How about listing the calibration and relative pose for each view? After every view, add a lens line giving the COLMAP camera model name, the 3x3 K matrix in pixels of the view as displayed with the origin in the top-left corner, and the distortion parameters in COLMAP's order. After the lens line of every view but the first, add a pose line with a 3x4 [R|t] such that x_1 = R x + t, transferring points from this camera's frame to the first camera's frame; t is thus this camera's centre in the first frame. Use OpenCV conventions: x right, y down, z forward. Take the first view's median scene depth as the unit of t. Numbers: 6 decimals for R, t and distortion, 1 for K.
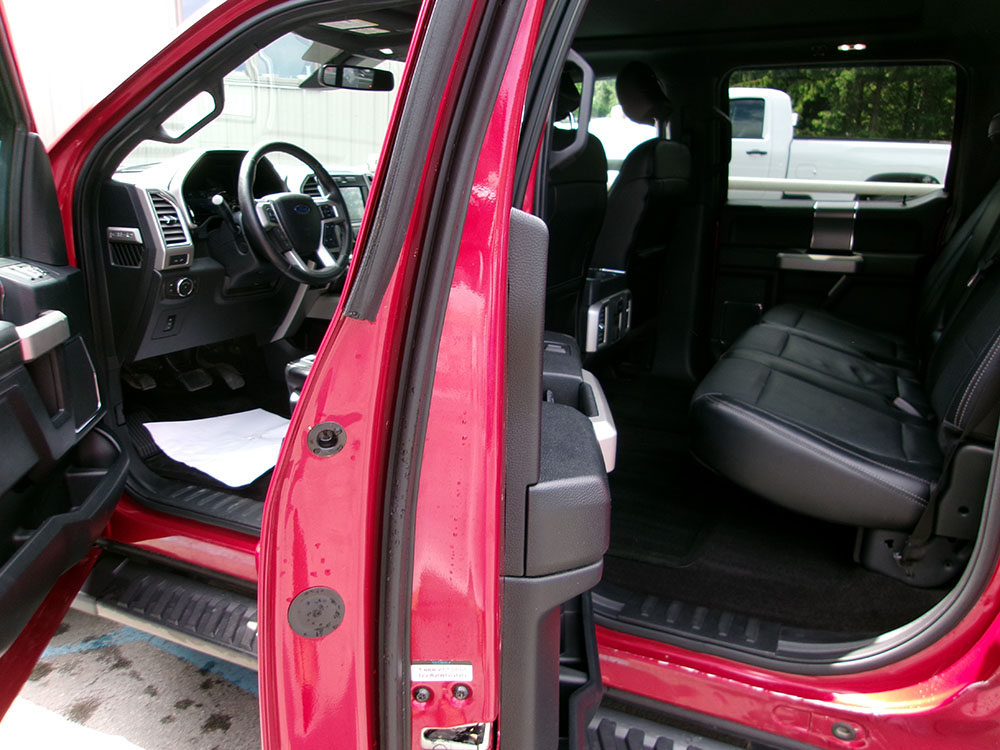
lens RADIAL K [[776.2, 0, 505.5], [0, 776.2, 374.6], [0, 0, 1]] dist [-0.009155, 0.016423]
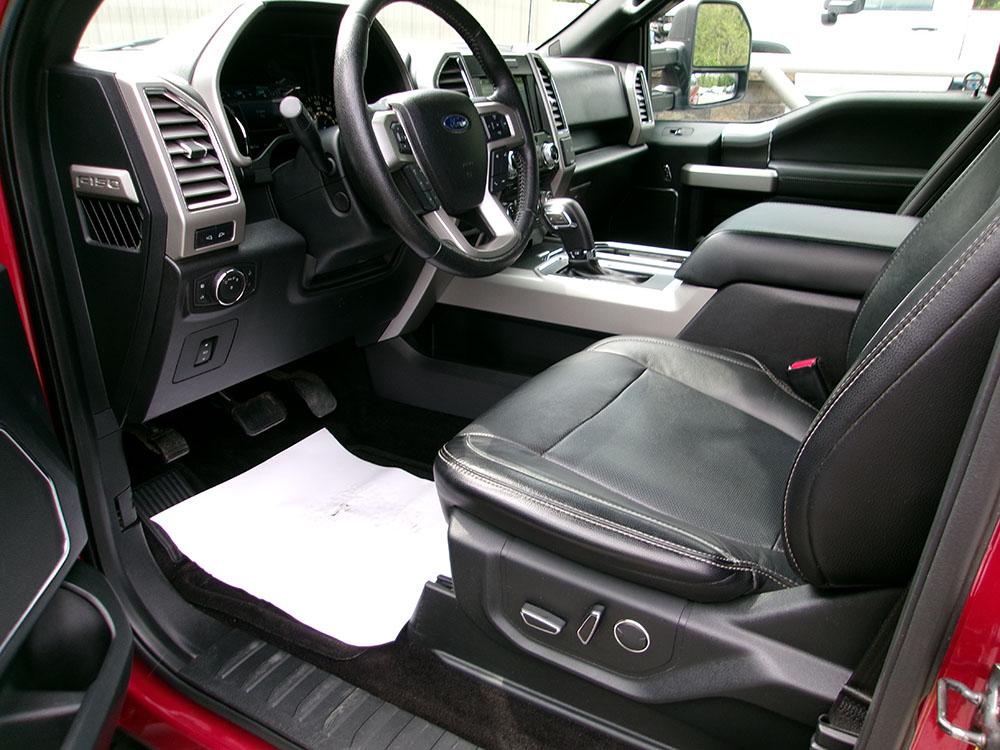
lens RADIAL K [[774.6, 0, 506.9], [0, 774.6, 374.0], [0, 0, 1]] dist [-0.002999, 0.015900]
pose [[0.996717, 0.020786, -0.078254, -0.193772], [-0.010586, 0.991646, 0.128558, -0.121882], [0.080272, -0.127307, 0.988610, 0.508295]]
